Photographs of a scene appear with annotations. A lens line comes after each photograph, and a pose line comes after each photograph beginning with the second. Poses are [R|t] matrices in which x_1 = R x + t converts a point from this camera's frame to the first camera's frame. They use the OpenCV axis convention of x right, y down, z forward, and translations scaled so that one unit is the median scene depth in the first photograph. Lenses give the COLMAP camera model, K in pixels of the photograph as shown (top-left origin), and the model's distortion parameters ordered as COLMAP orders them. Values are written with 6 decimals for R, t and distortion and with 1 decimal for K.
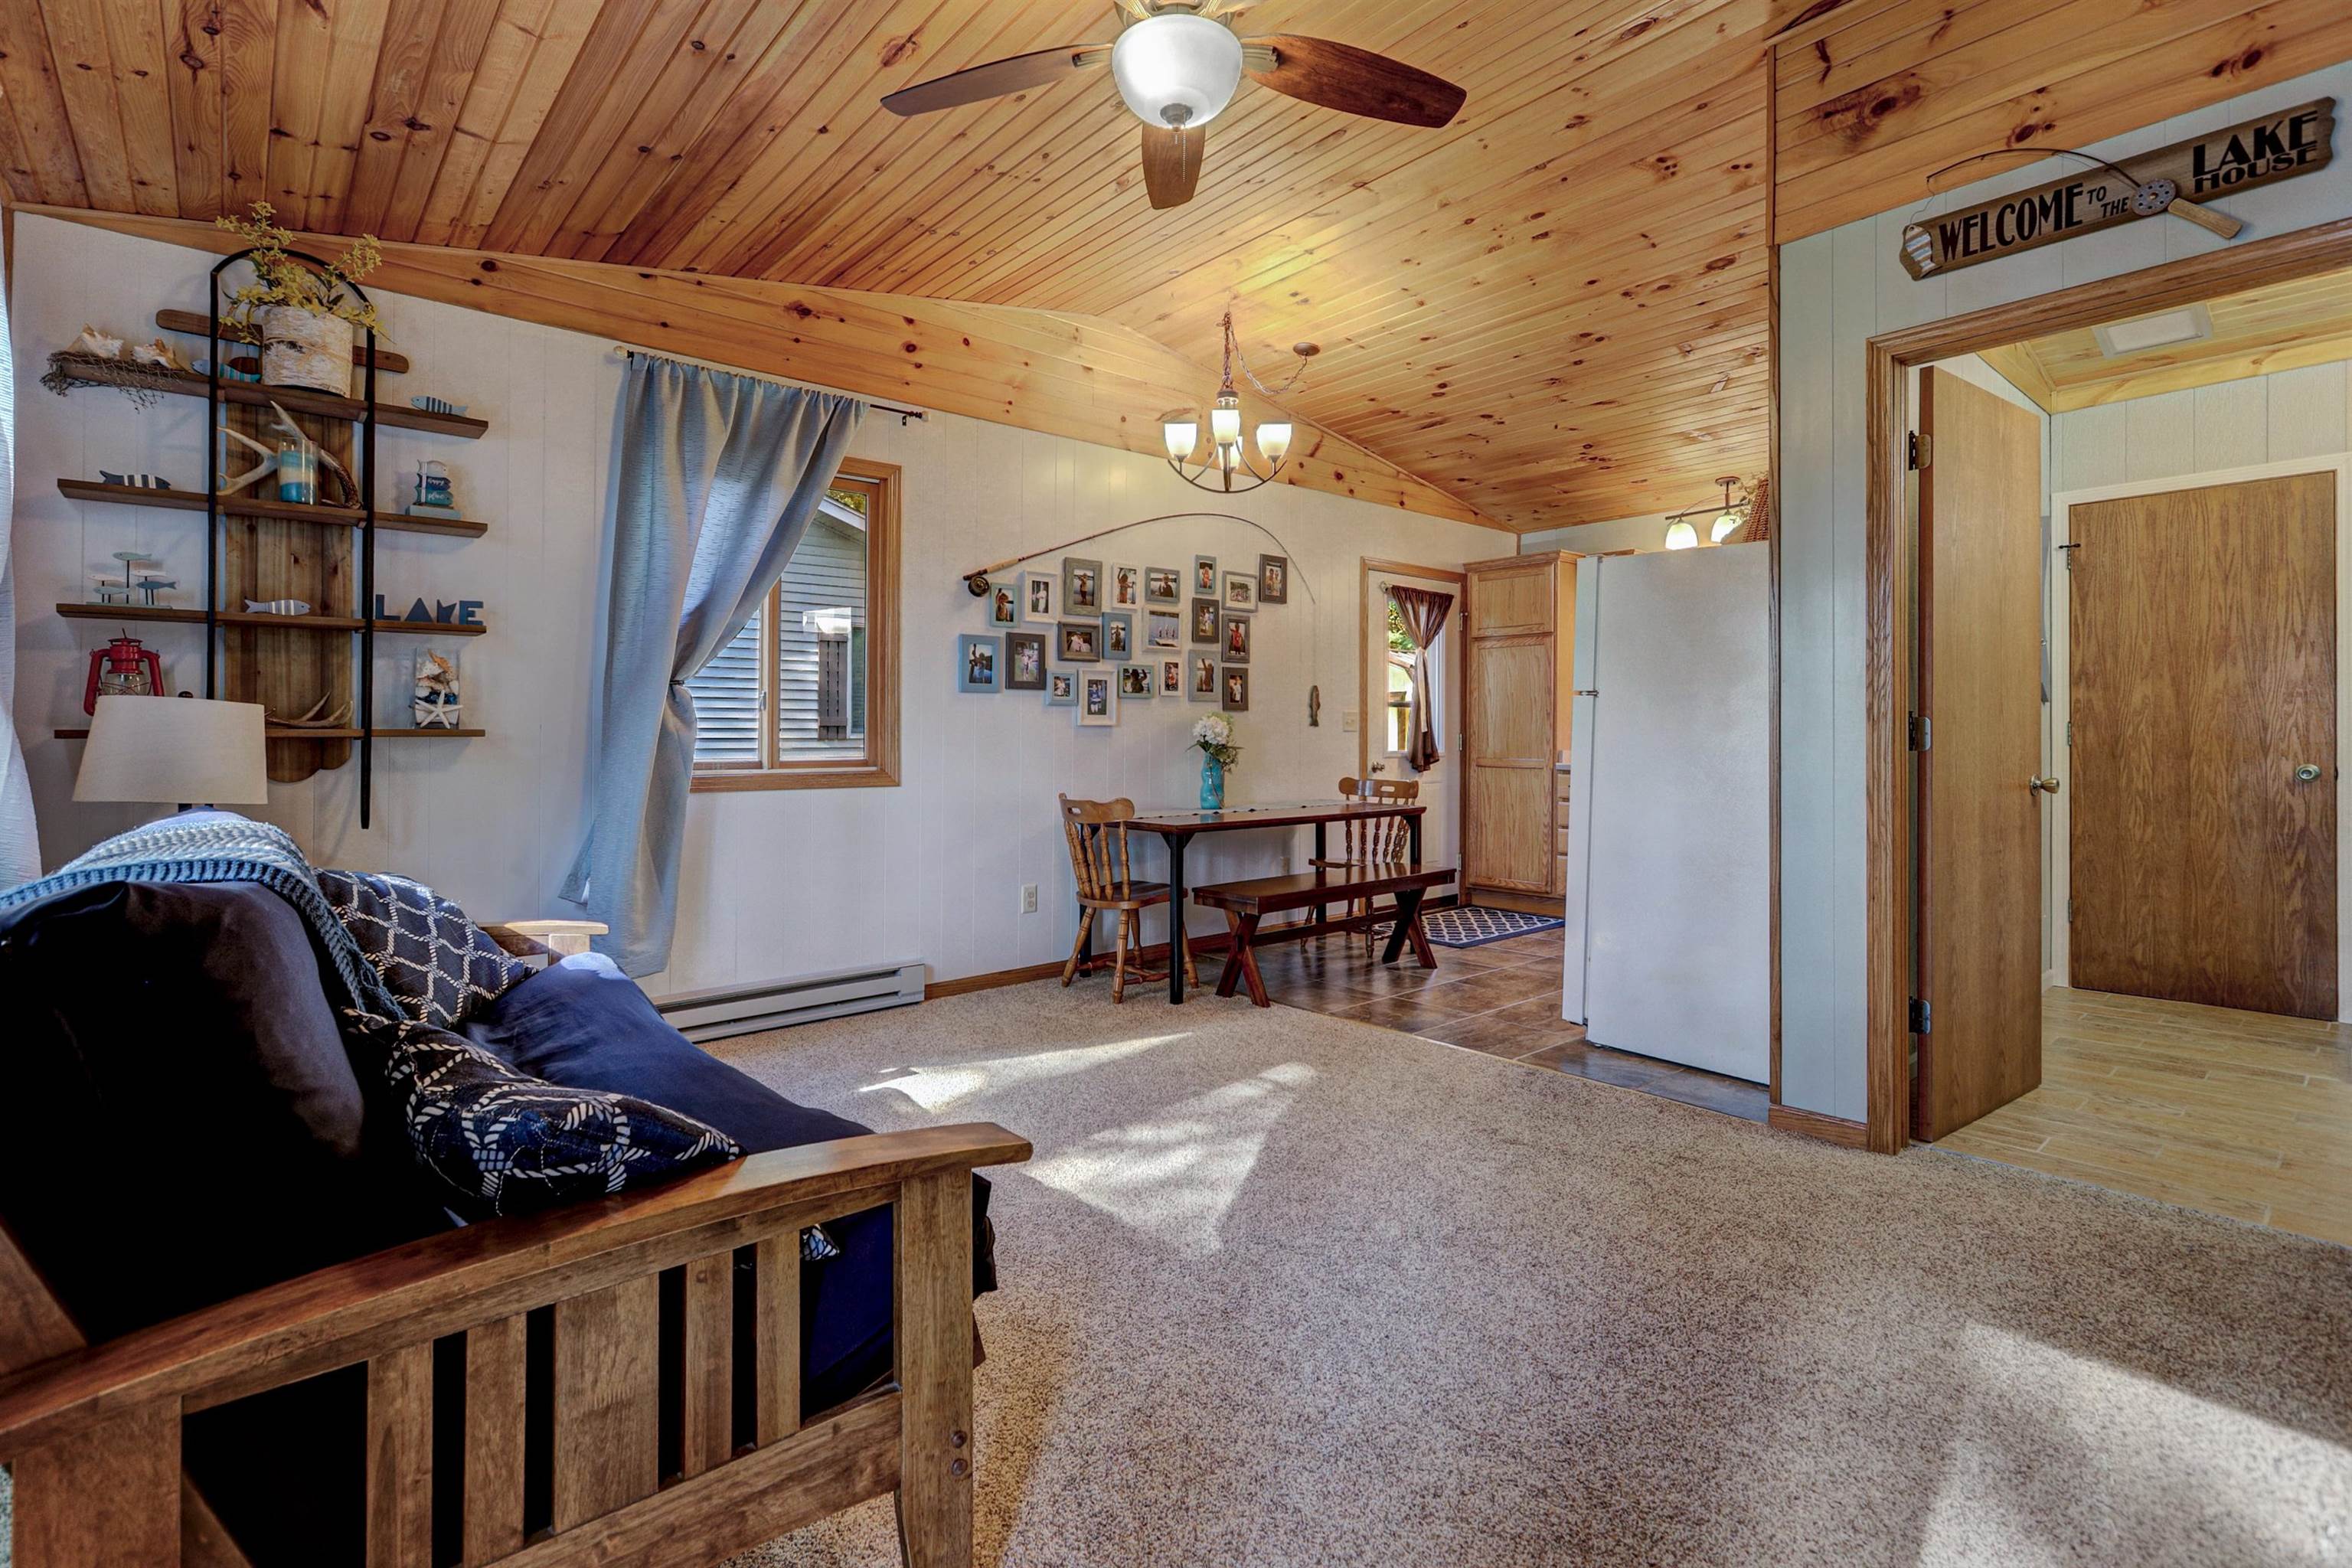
lens RADIAL K [[1088.1, 0, 1182.2], [0, 1088.1, 710.3], [0, 0, 1]] dist [0.000022, 0.000277]
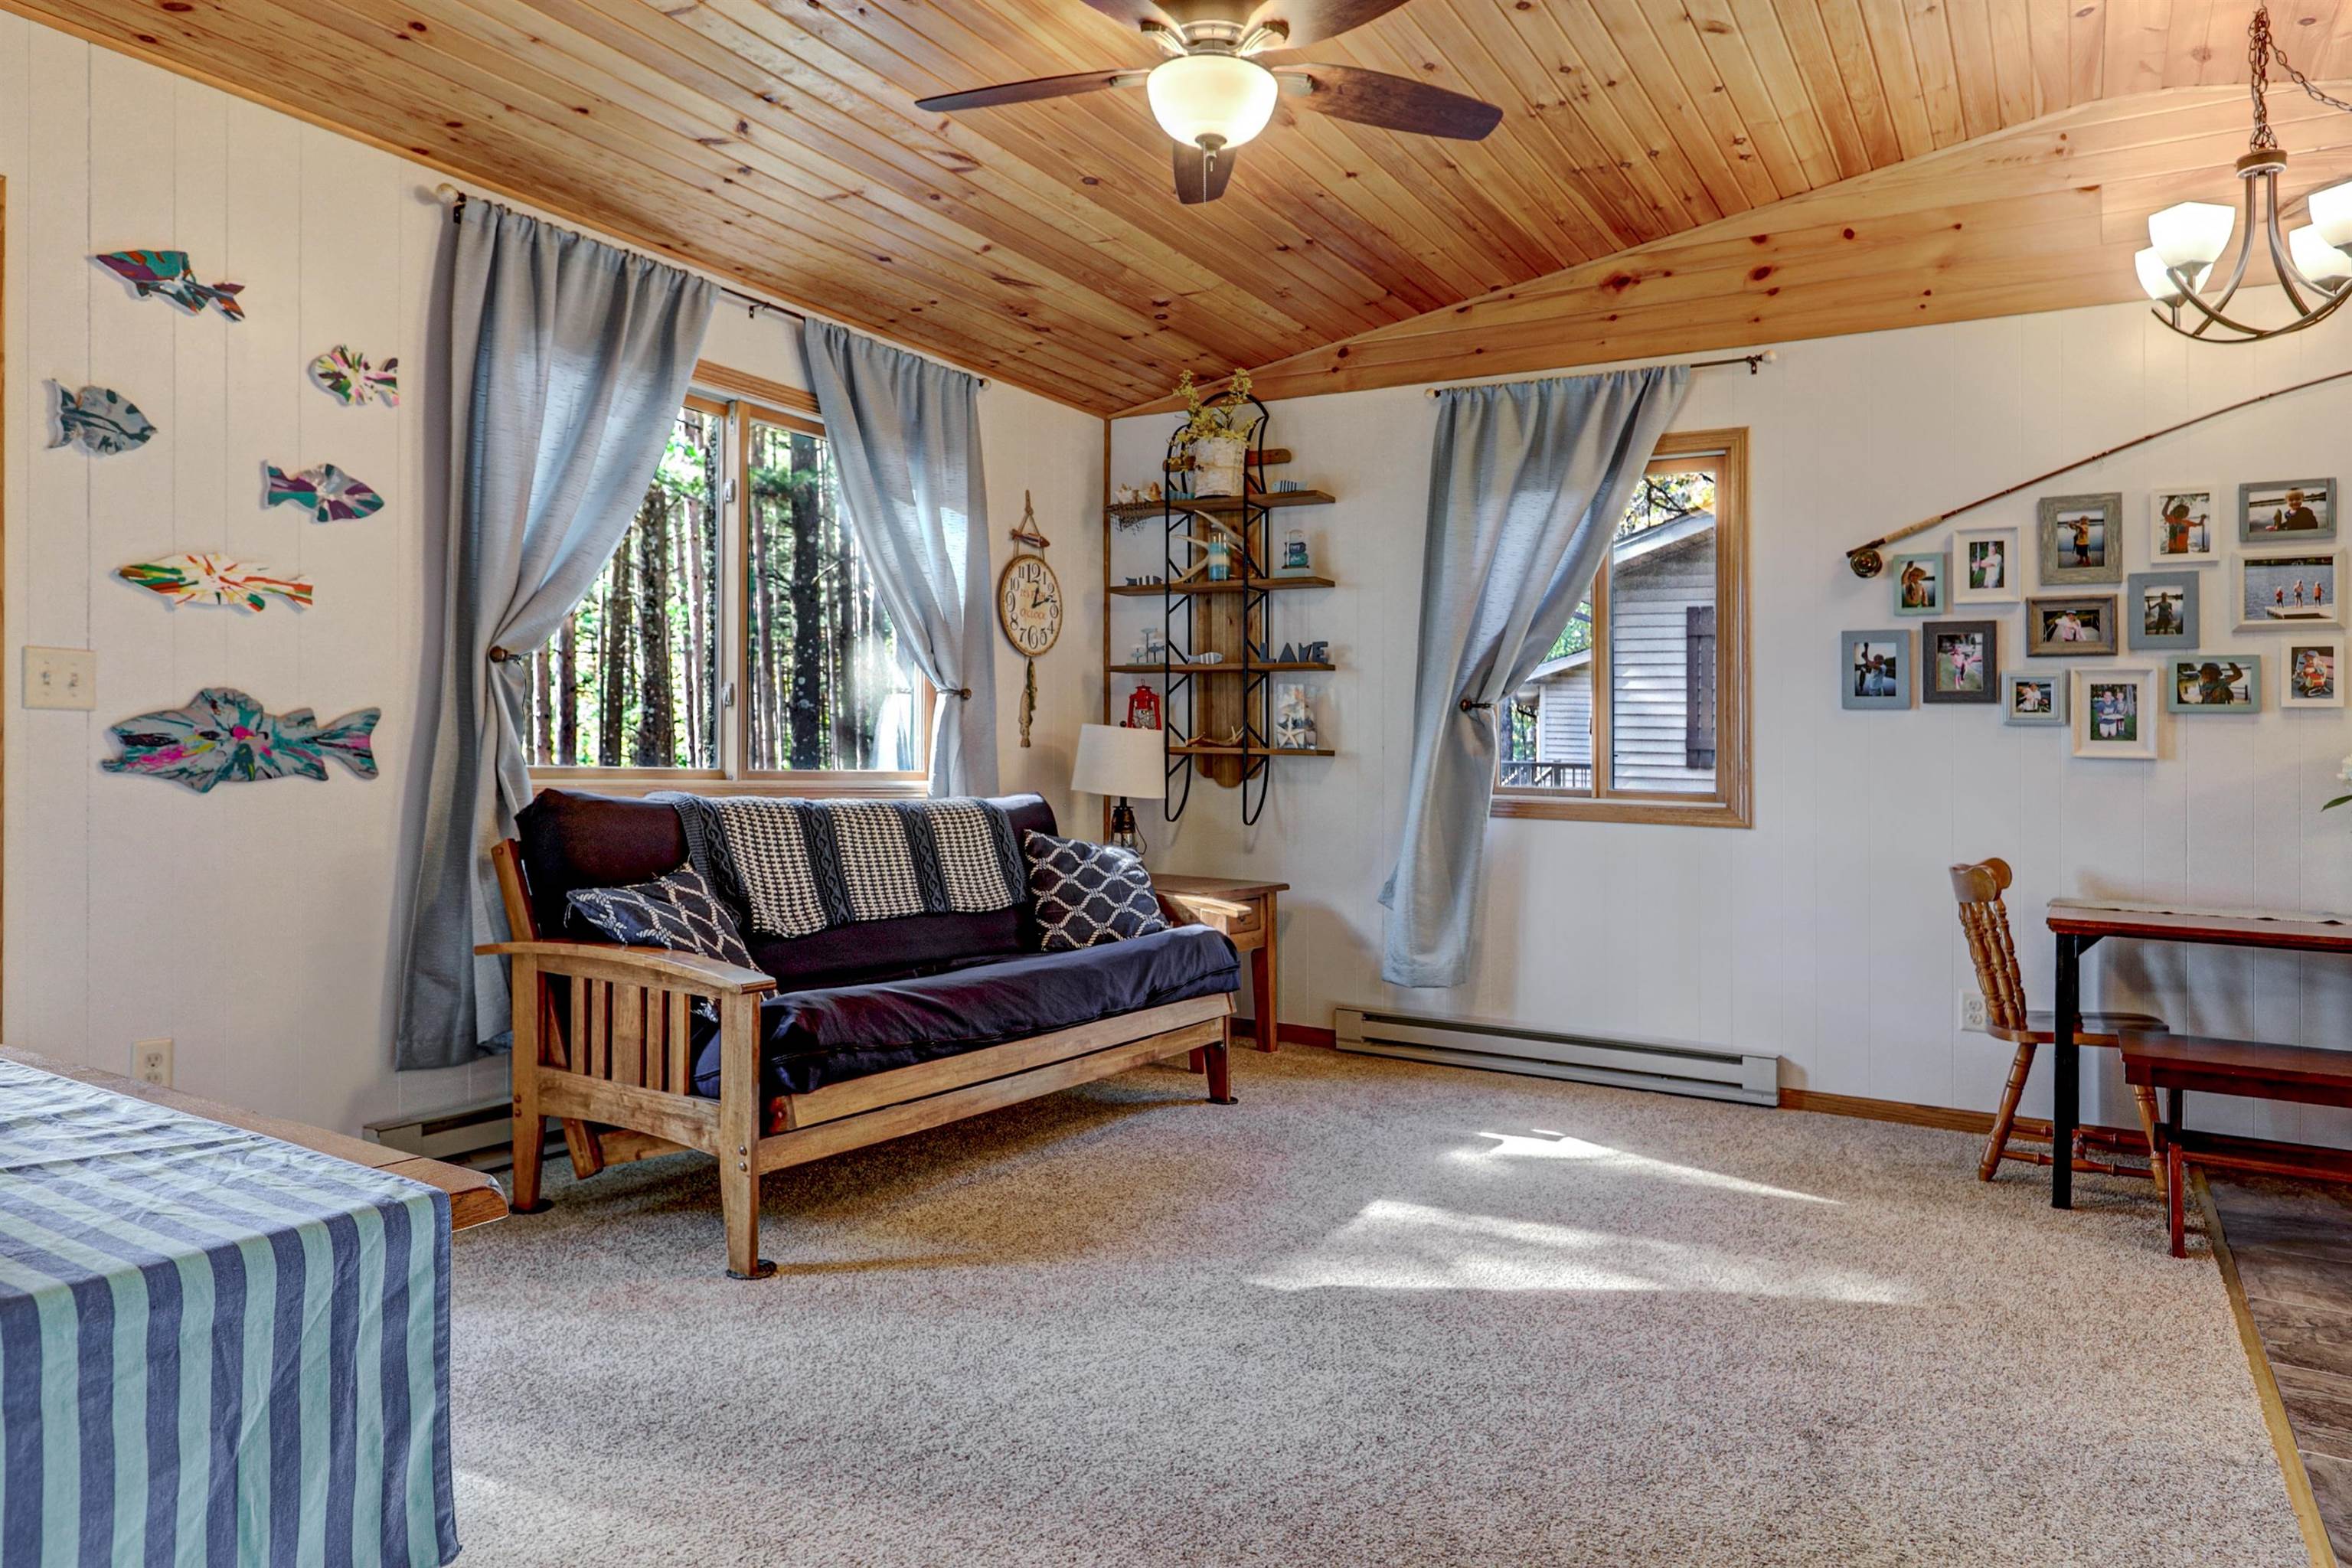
lens RADIAL K [[1489.6, 0, 1184.2], [0, 1489.6, 752.0], [0, 0, 1]] dist [-0.001366, 0.000361]
pose [[0.307556, 0.009351, -0.951484, 0.544434], [-0.001518, 0.999955, 0.009337, 0.003227], [0.951529, -0.001427, 0.307556, 0.226592]]
